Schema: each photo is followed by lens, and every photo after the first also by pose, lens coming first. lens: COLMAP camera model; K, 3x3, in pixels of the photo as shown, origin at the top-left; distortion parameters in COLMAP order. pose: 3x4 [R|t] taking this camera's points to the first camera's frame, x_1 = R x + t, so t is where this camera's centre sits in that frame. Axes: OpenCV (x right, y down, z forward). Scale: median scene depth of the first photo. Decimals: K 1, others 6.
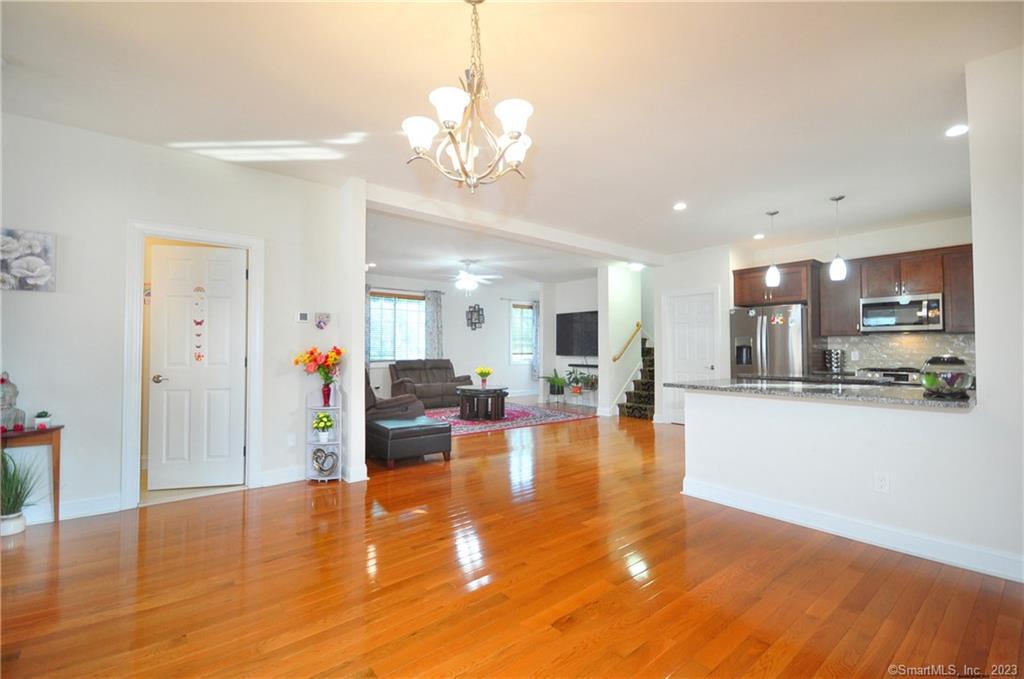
lens RADIAL K [[451.2, 0, 514.1], [0, 451.2, 342.9], [0, 0, 1]] dist [0.001765, -0.011097]
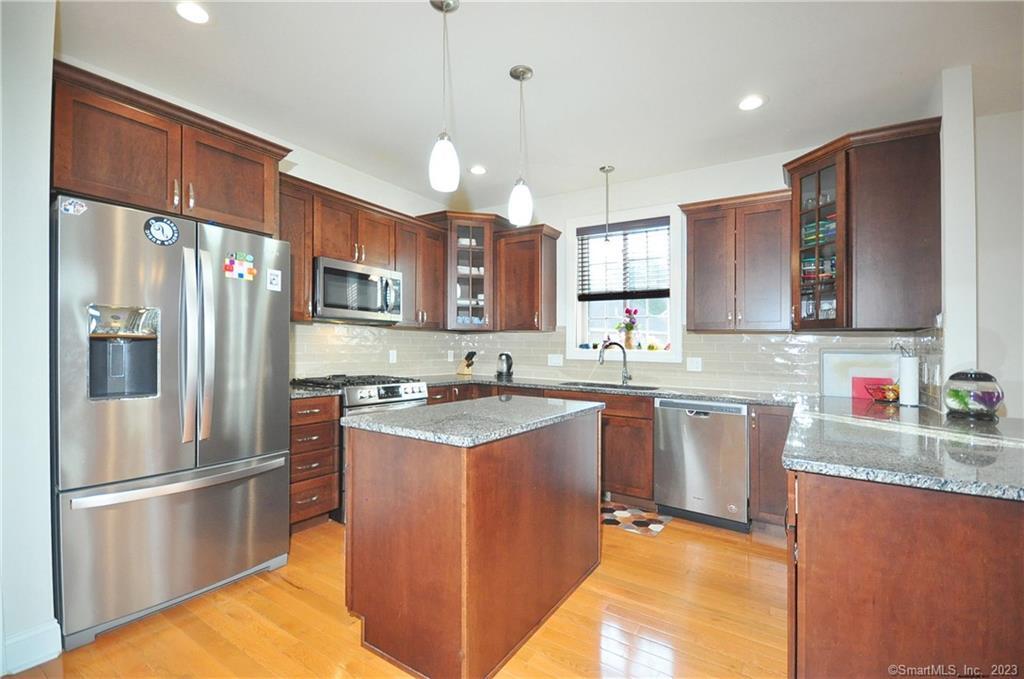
lens RADIAL K [[451.2, 0, 514.1], [0, 451.2, 342.9], [0, 0, 1]] dist [0.001765, -0.011097]
pose [[-0.299997, 0.003626, 0.953933, 0.188767], [-0.035917, 0.999241, -0.015094, 0.009172], [-0.953264, -0.038791, -0.299639, 1.042730]]
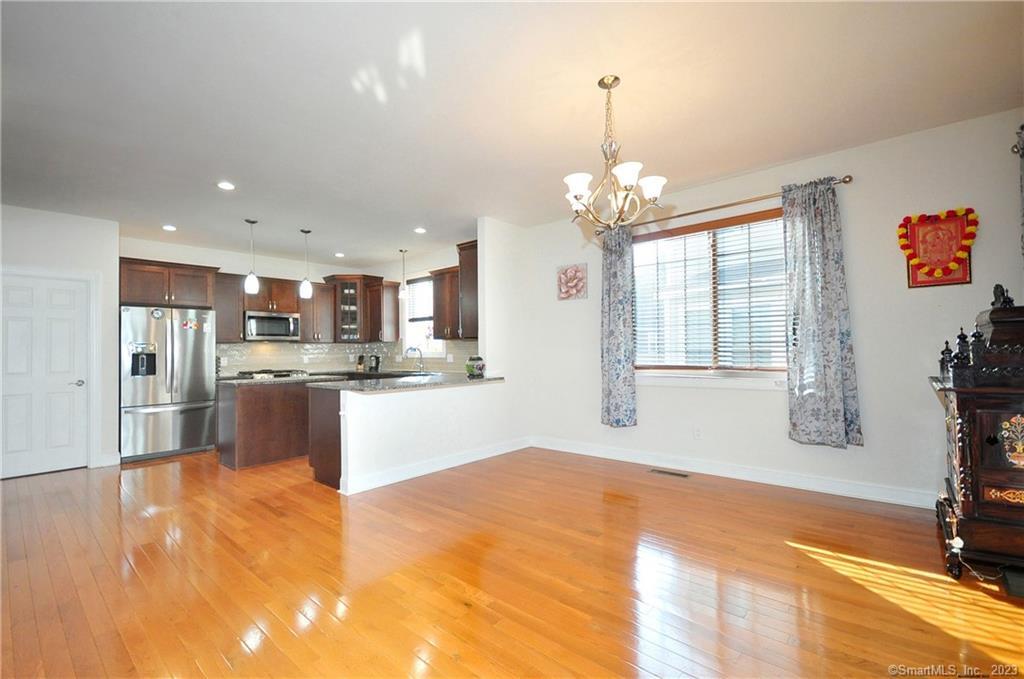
lens RADIAL K [[451.2, 0, 514.1], [0, 451.2, 342.9], [0, 0, 1]] dist [0.001765, -0.011097]
pose [[-0.169667, 0.019718, 0.985304, -0.516110], [-0.001357, 0.999794, -0.020242, 0.004993], [-0.985500, -0.004772, -0.169605, 0.582482]]
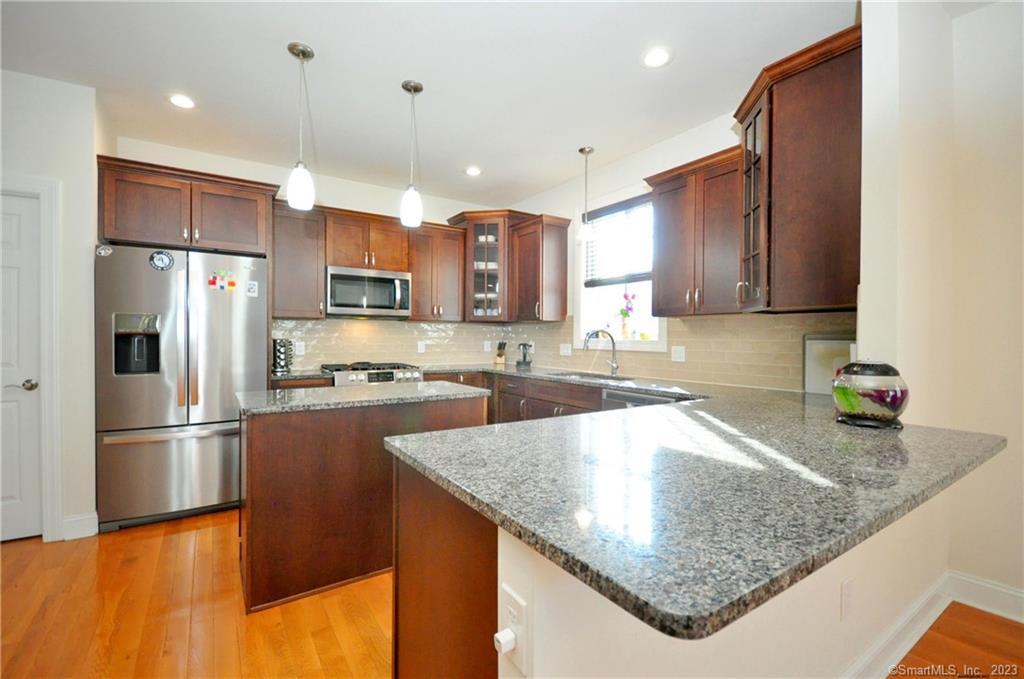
lens RADIAL K [[455.0, 0, 512.0], [0, 455.0, 339.5], [0, 0, 1]] dist [0.002037, -0.013927]
pose [[0.094392, -0.005732, 0.995519, 0.122310], [-0.023178, 0.999700, 0.007953, 0.002214], [-0.995265, -0.023825, 0.094231, 0.723364]]
